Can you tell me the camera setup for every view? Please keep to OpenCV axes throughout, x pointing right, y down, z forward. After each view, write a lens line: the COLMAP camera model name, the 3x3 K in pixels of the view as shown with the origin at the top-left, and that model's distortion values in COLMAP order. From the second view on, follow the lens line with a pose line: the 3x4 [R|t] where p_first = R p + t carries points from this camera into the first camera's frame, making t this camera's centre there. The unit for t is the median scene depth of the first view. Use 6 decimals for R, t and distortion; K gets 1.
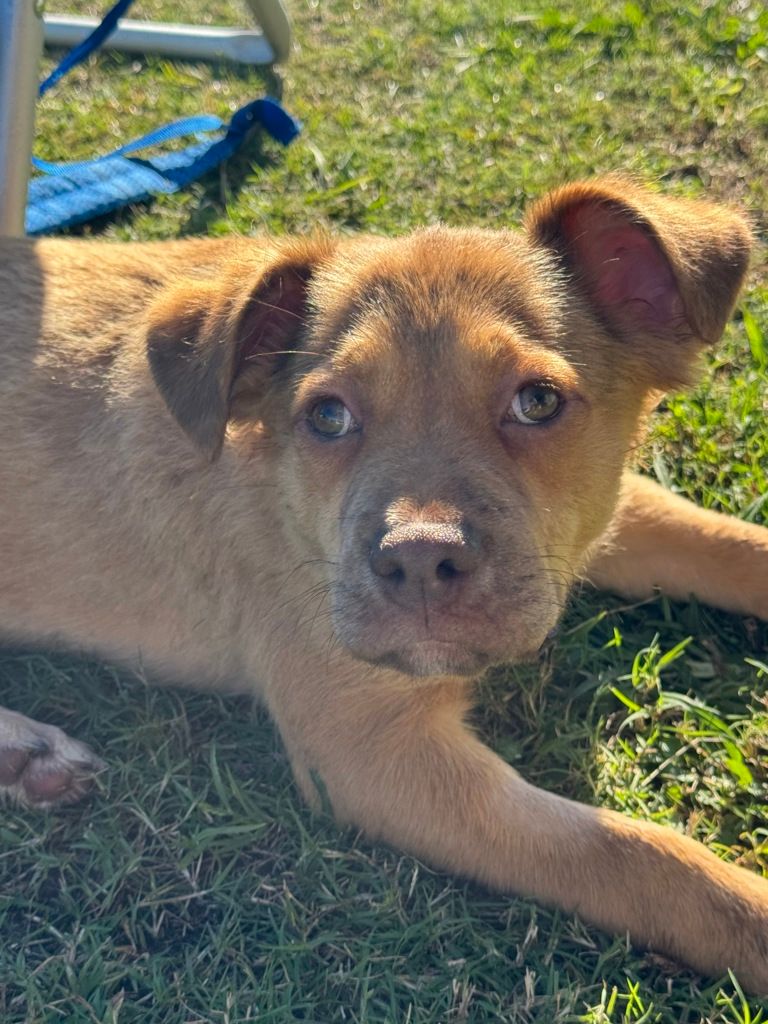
lens RADIAL K [[1760.5, 0, 384.0], [0, 1760.5, 512.0], [0, 0, 1]] dist [0.030565, 0.133935]
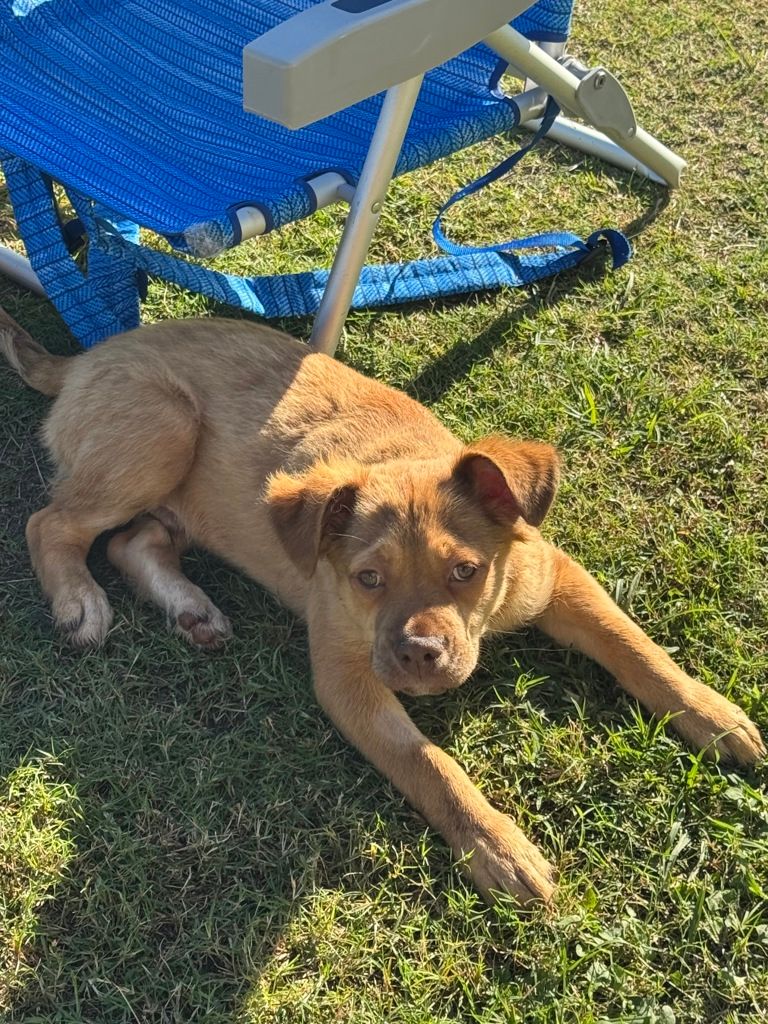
lens RADIAL K [[2059.6, 0, 384.0], [0, 2059.6, 512.0], [0, 0, 1]] dist [0.071051, 0.268810]
pose [[0.873104, 0.307852, -0.378044, 0.772686], [-0.269716, 0.950952, 0.151469, -0.363160], [0.406131, -0.030284, 0.913313, -0.989249]]
